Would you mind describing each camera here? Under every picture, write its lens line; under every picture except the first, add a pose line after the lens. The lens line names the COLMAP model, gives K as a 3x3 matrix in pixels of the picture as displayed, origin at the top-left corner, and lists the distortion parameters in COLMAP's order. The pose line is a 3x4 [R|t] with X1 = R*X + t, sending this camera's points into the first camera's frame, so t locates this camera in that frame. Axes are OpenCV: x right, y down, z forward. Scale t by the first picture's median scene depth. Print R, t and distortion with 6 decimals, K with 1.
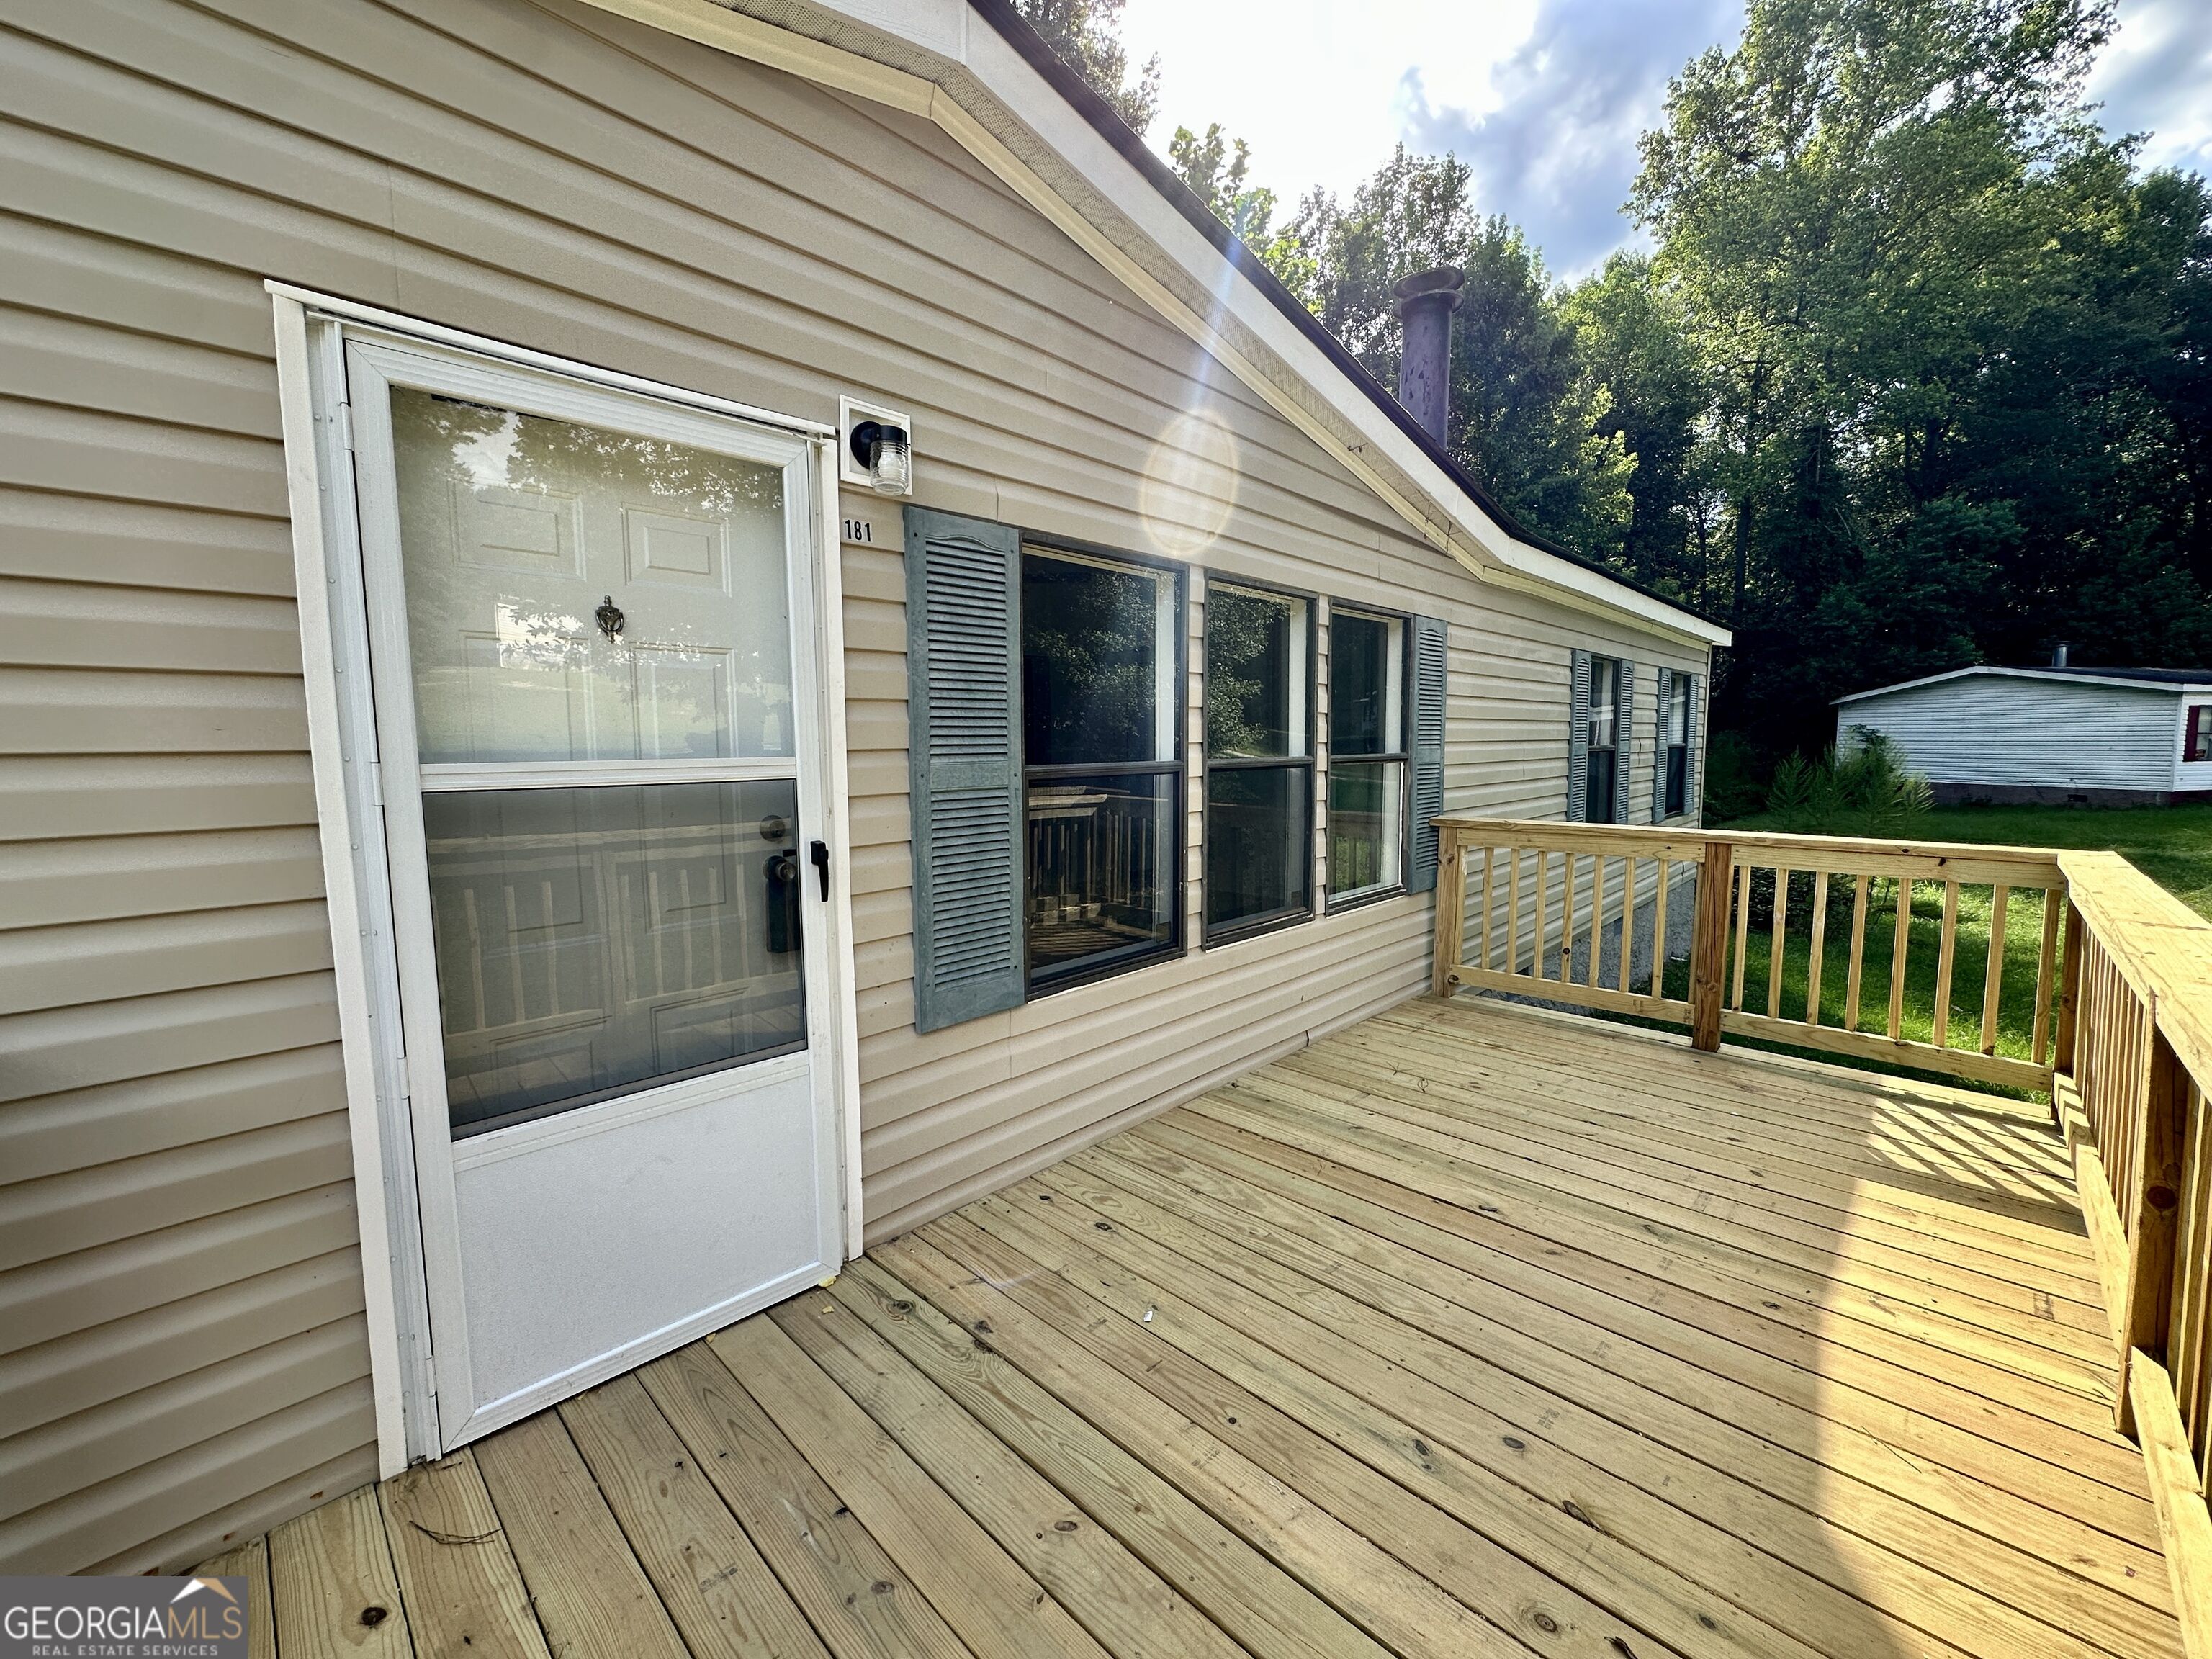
lens RADIAL K [[884.4, 0, 1098.9], [0, 884.4, 823.9], [0, 0, 1]] dist [-0.002731, -0.000055]
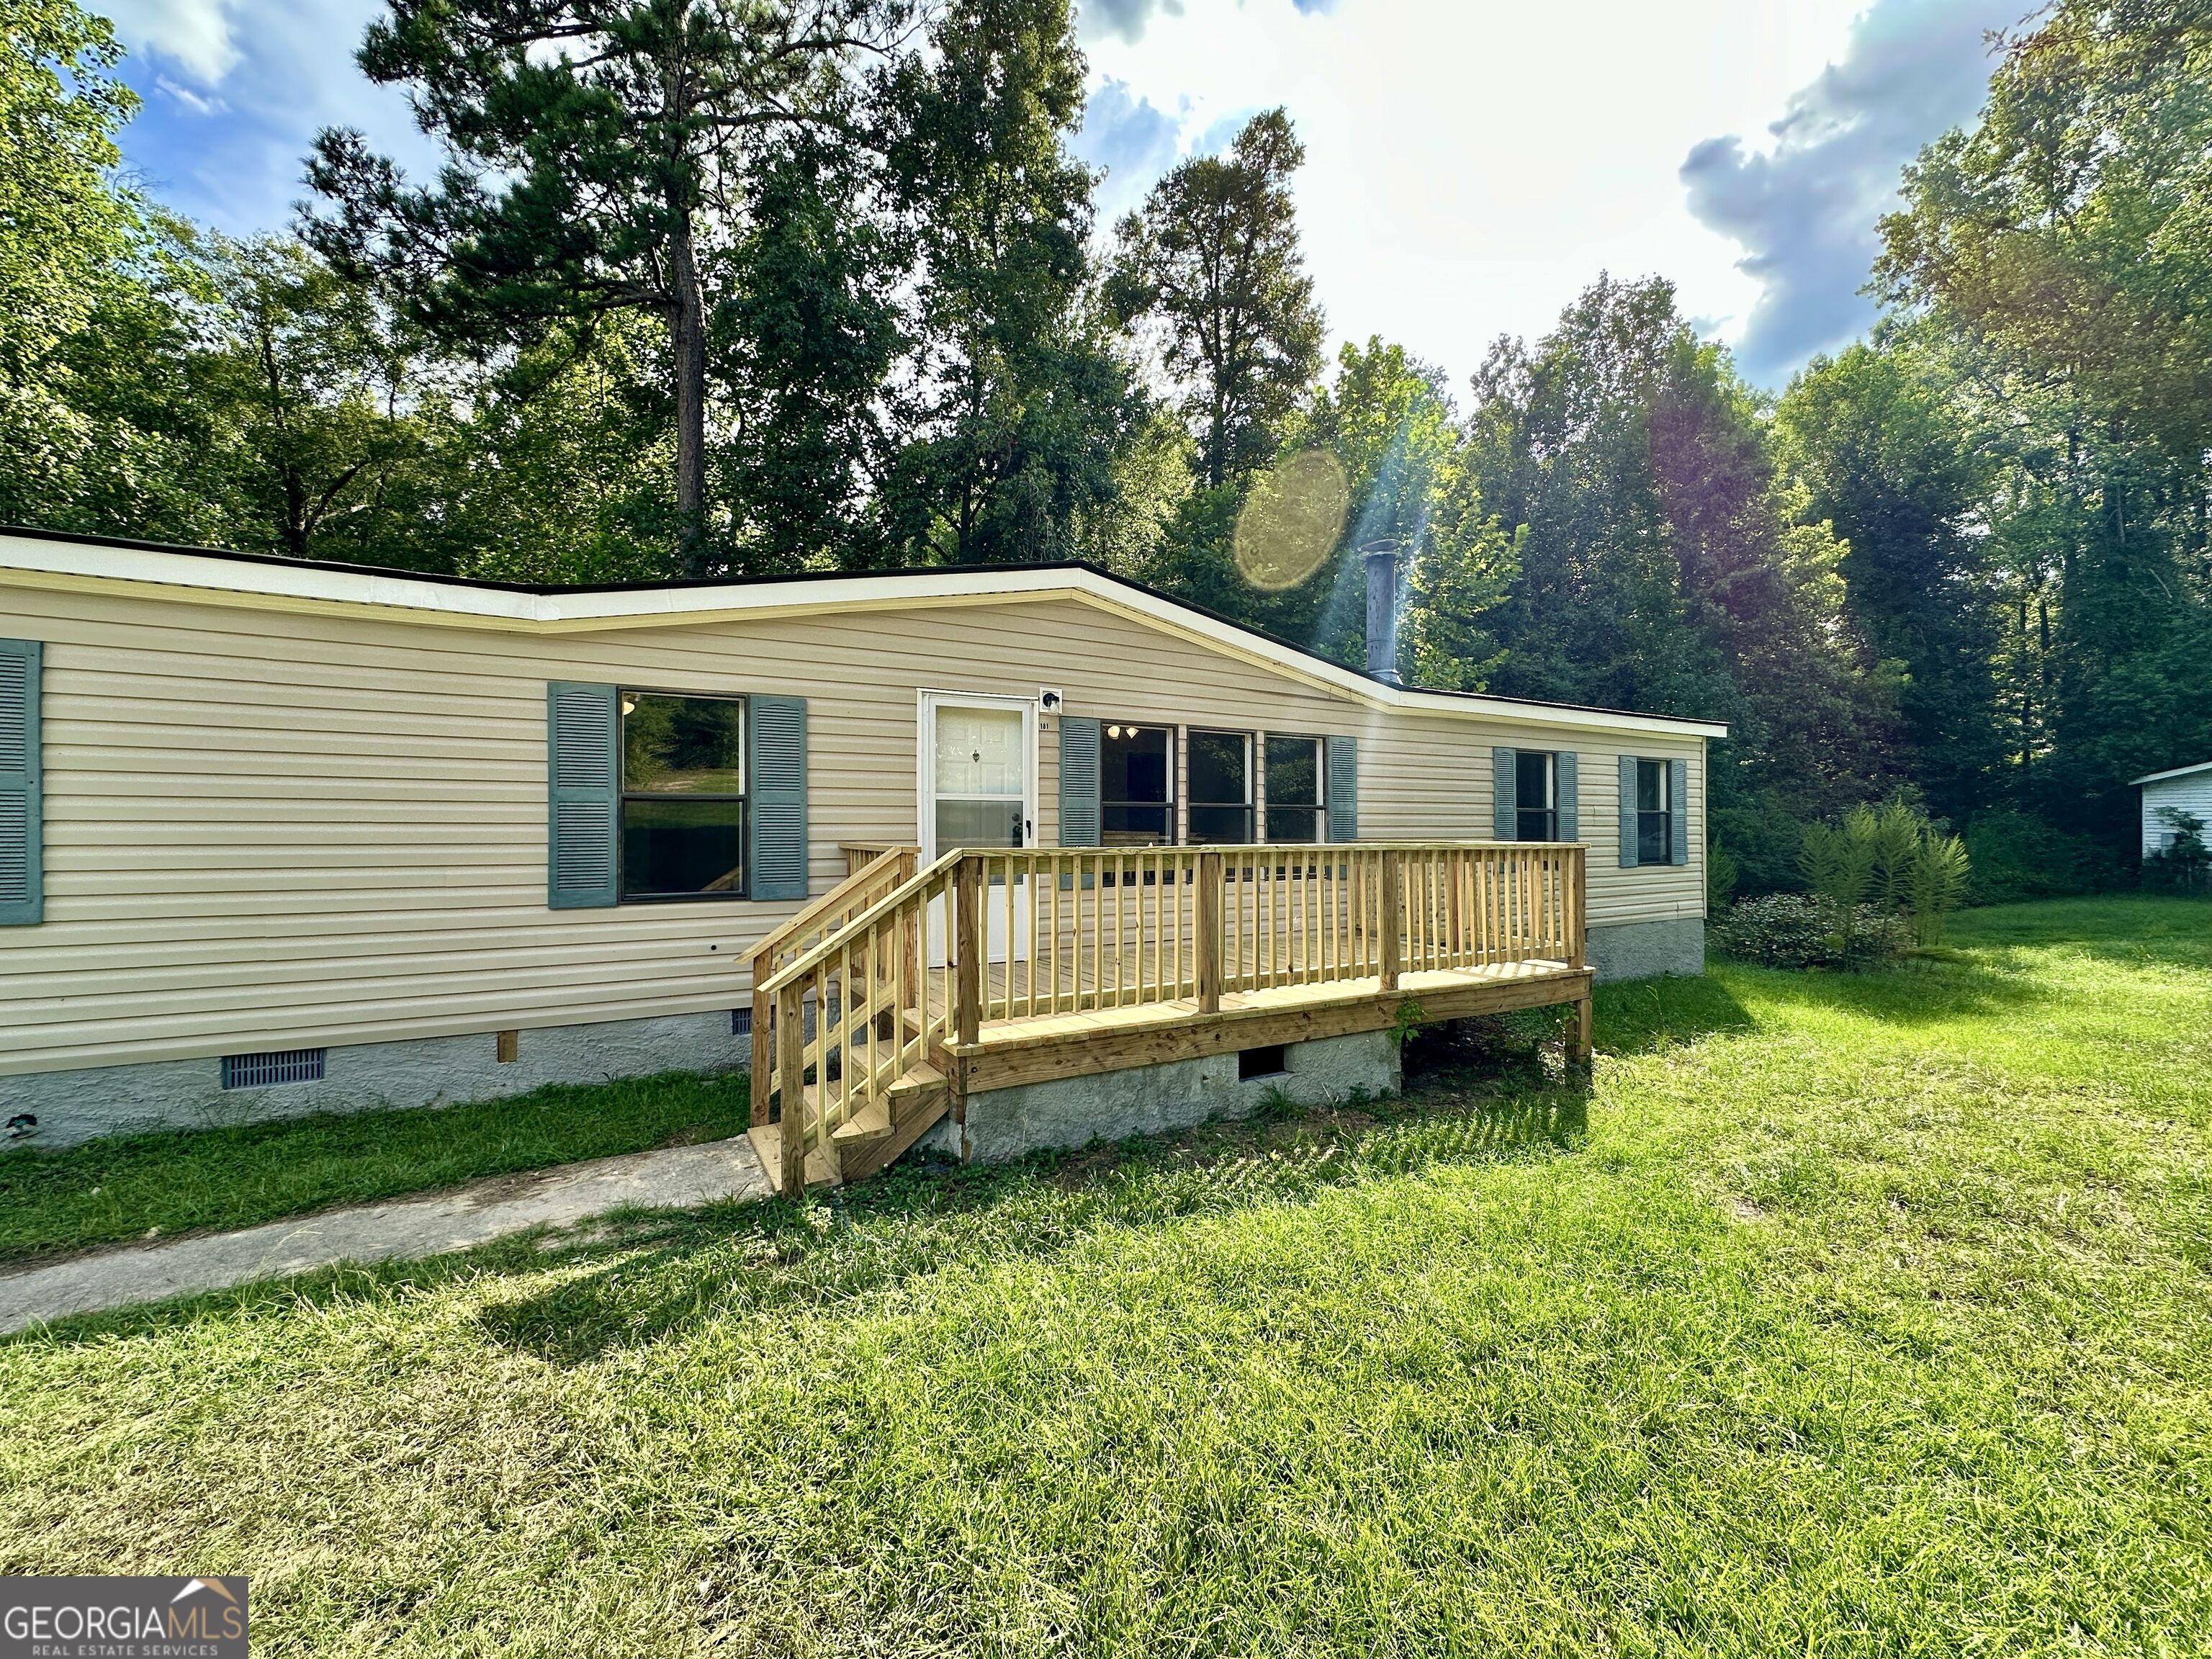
lens RADIAL K [[884.4, 0, 1115.8], [0, 884.4, 826.2], [0, 0, 1]] dist [-0.002731, -0.000055]
pose [[0.965746, 0.007220, -0.259389, 0.064599], [-0.031472, 0.995493, -0.089465, 0.024680], [0.257574, 0.094564, 0.961620, -0.157986]]
